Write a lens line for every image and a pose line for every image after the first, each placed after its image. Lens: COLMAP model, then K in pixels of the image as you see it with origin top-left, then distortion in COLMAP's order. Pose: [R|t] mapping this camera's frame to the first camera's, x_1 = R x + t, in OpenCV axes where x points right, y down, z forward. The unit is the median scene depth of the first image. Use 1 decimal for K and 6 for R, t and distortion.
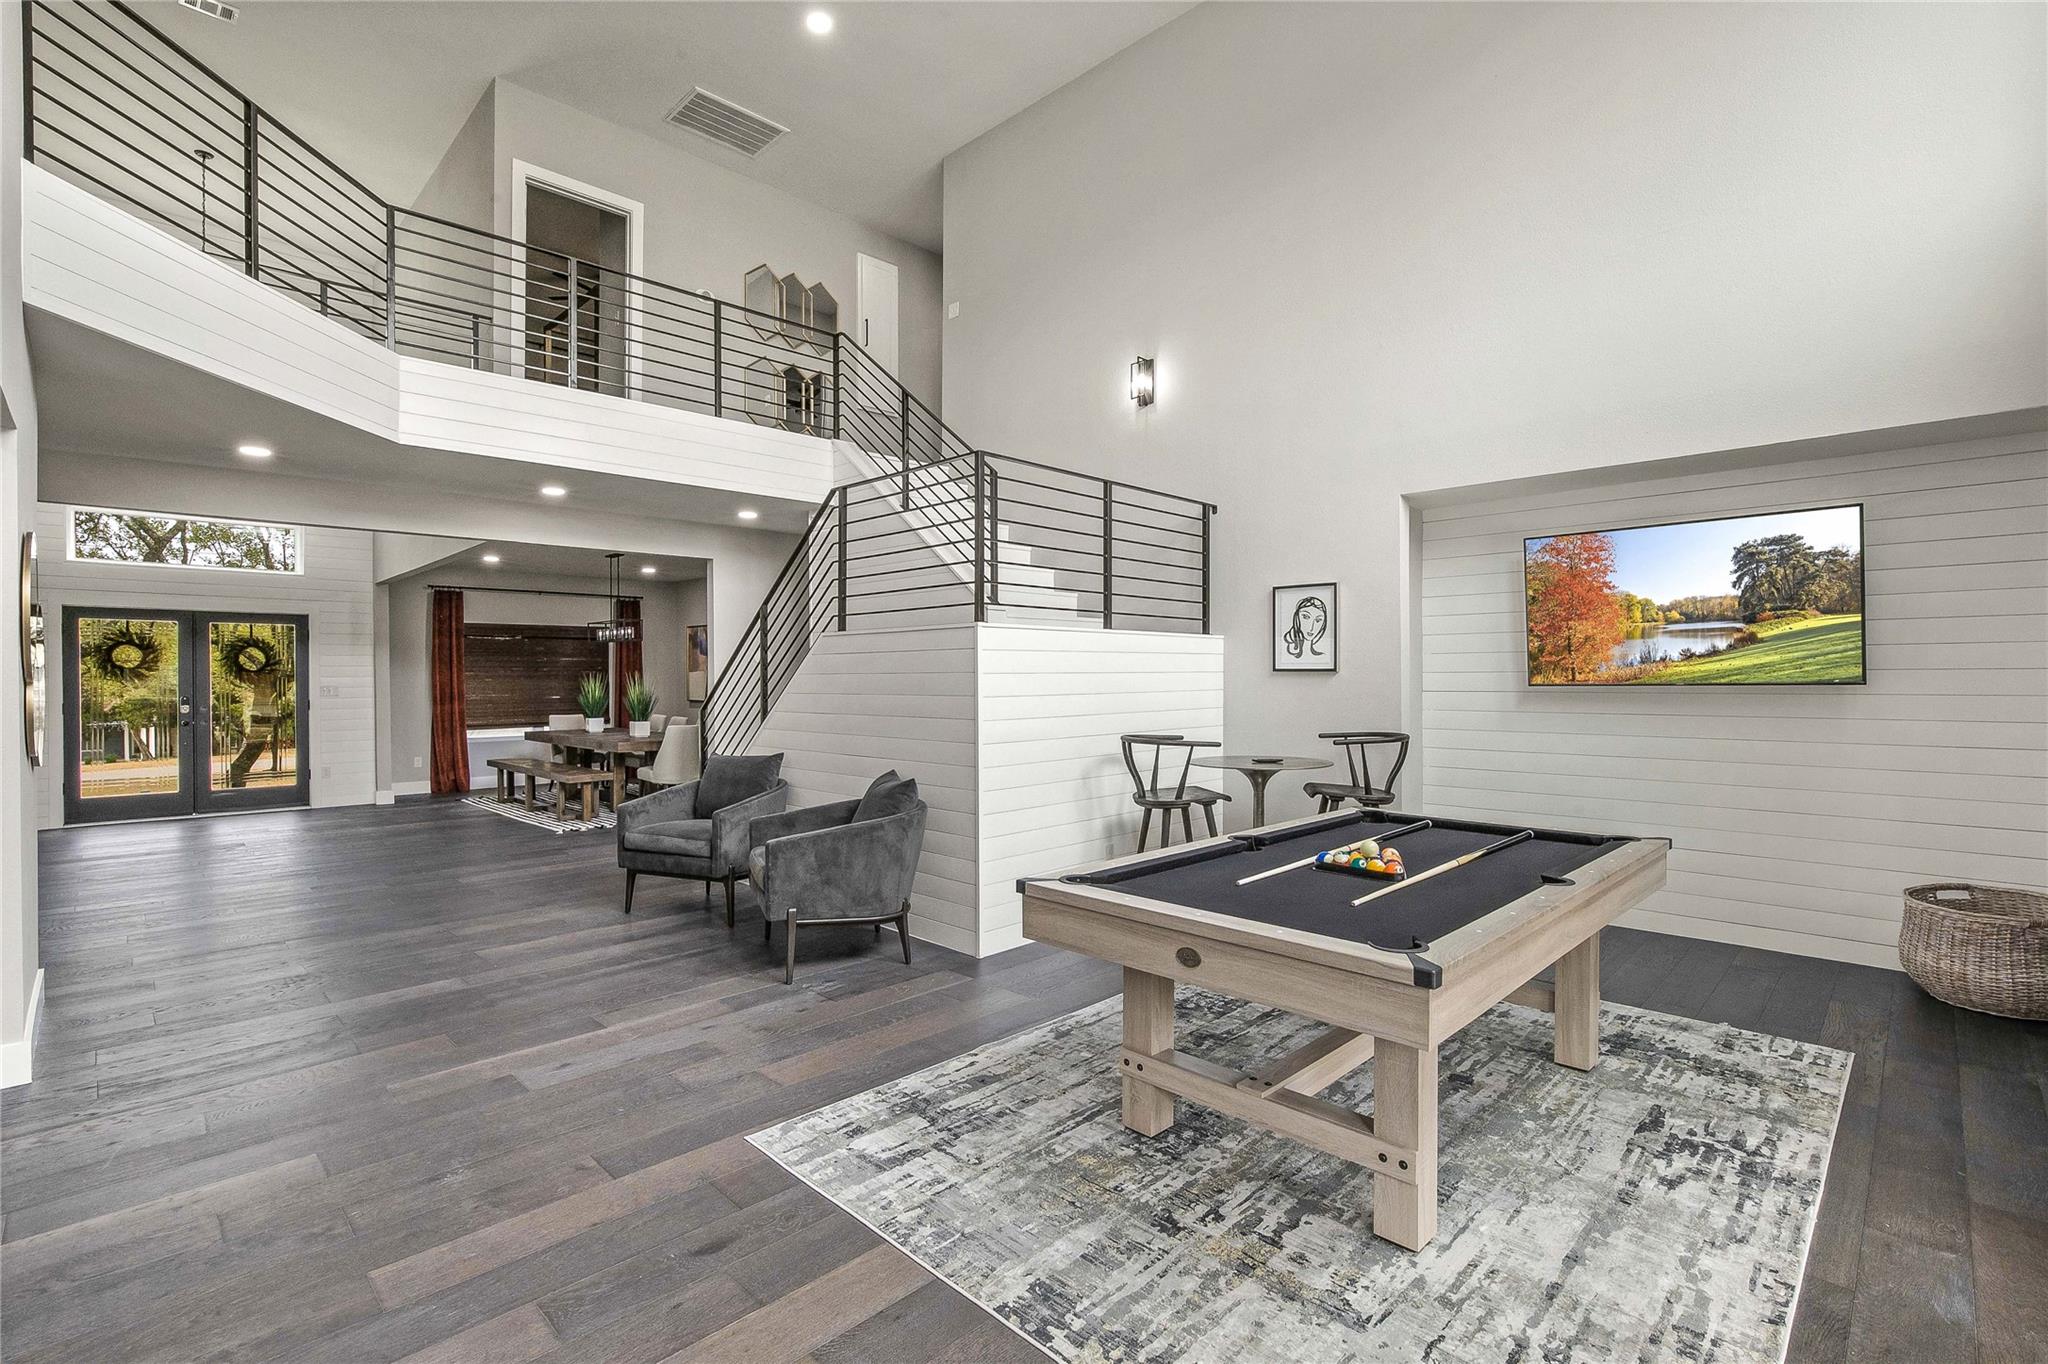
lens RADIAL K [[946.4, 0, 1015.7], [0, 946.4, 673.2], [0, 0, 1]] dist [-0.021909, 0.006886]
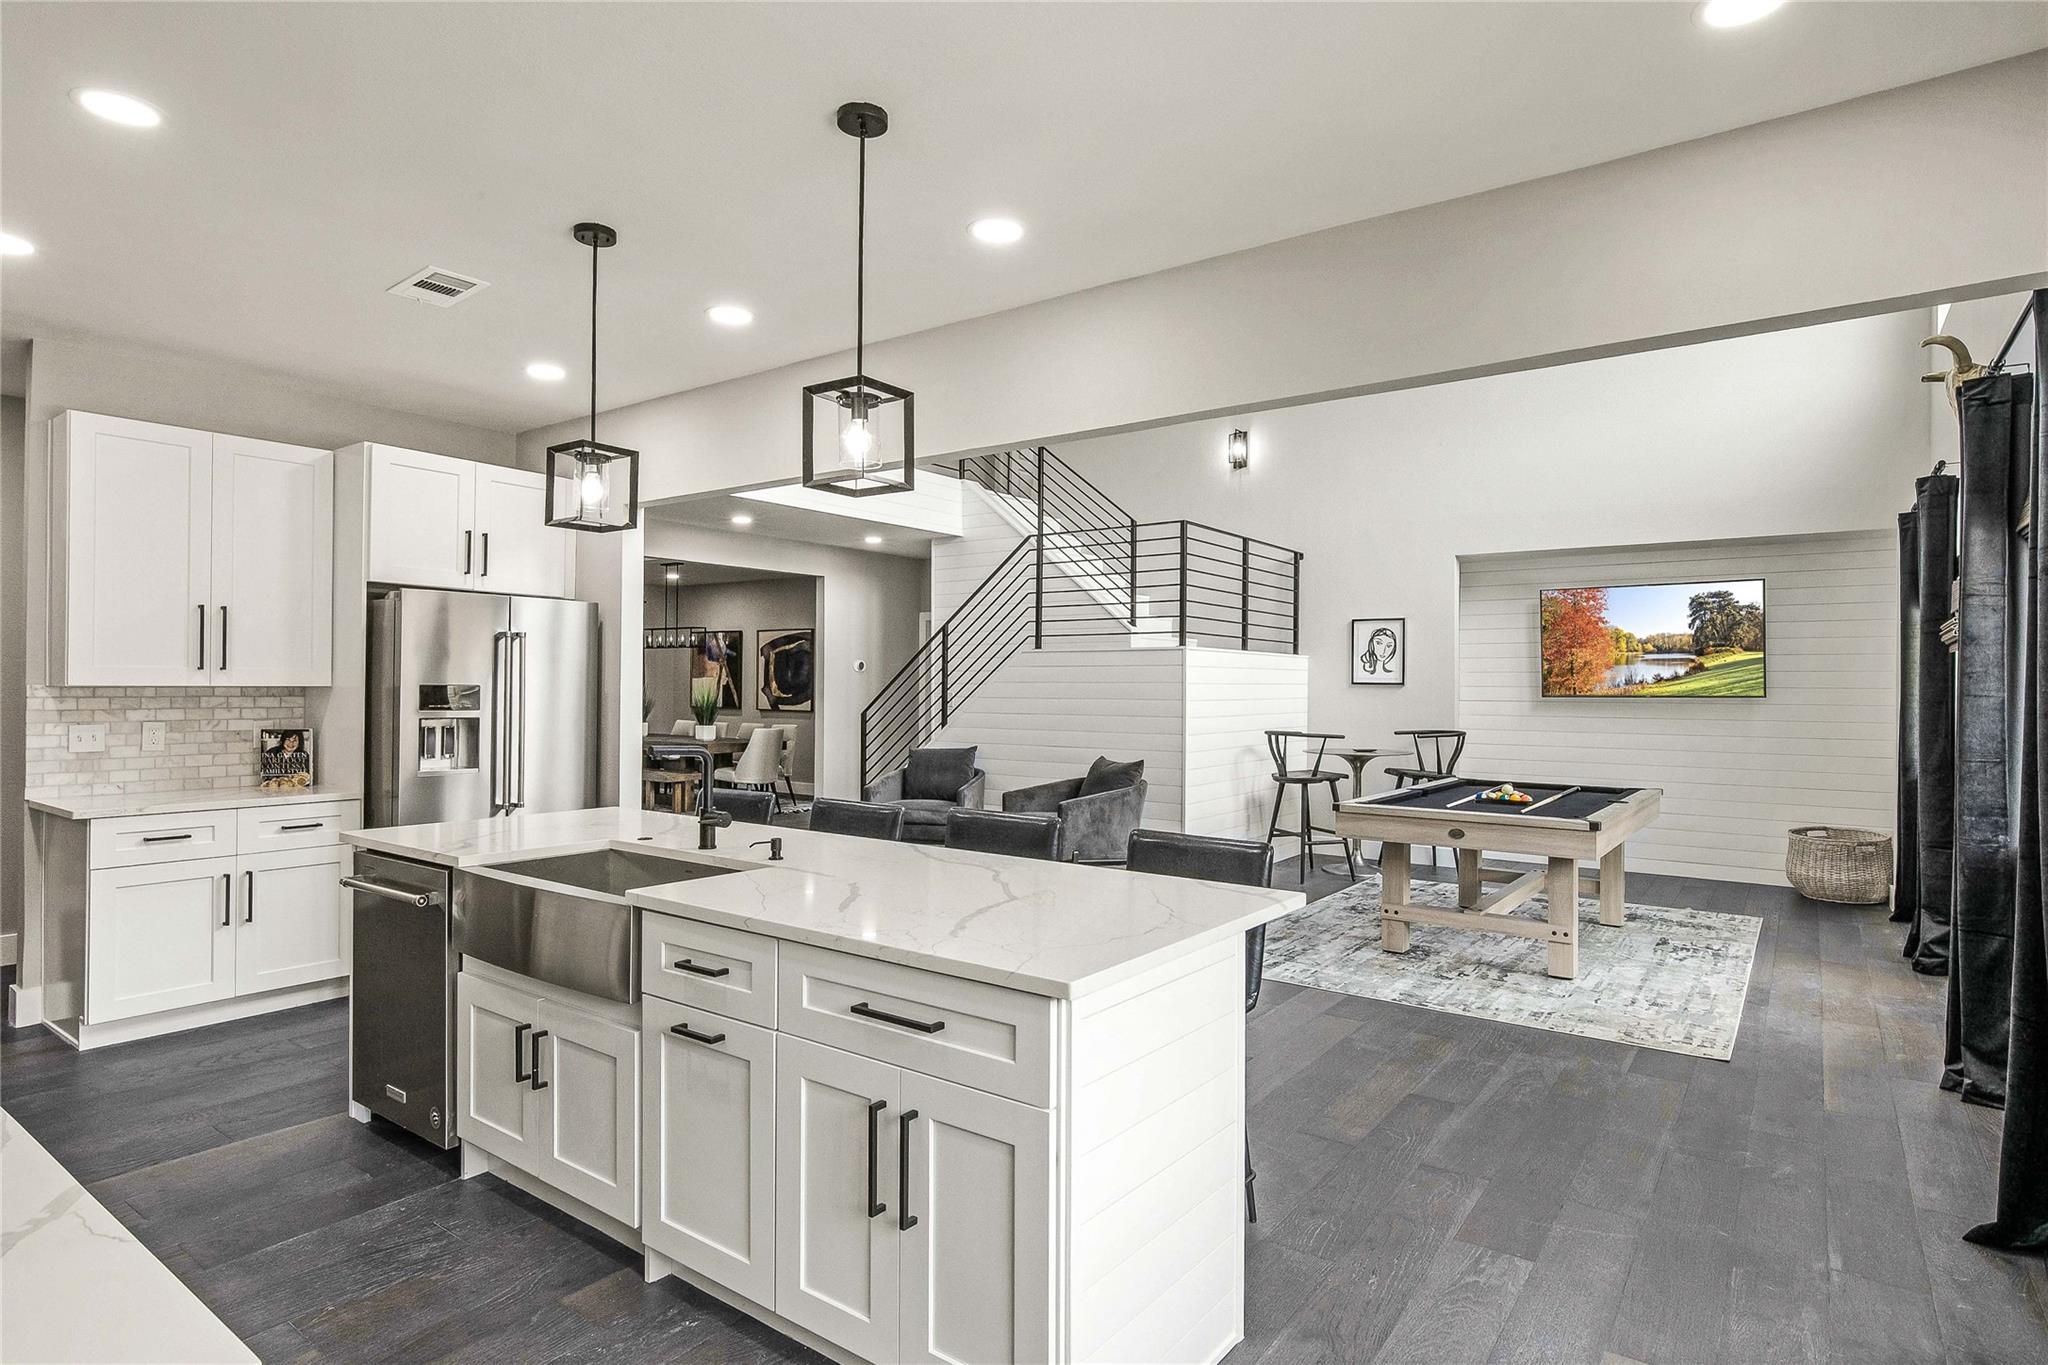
lens RADIAL K [[1071.1, 0, 1027.2], [0, 1071.1, 692.6], [0, 0, 1]] dist [-0.006930, -0.005634]
pose [[0.989510, 0.008922, 0.144191, -0.460654], [-0.009874, 0.999934, 0.005888, 0.006272], [-0.144129, -0.007250, 0.989532, -0.468616]]
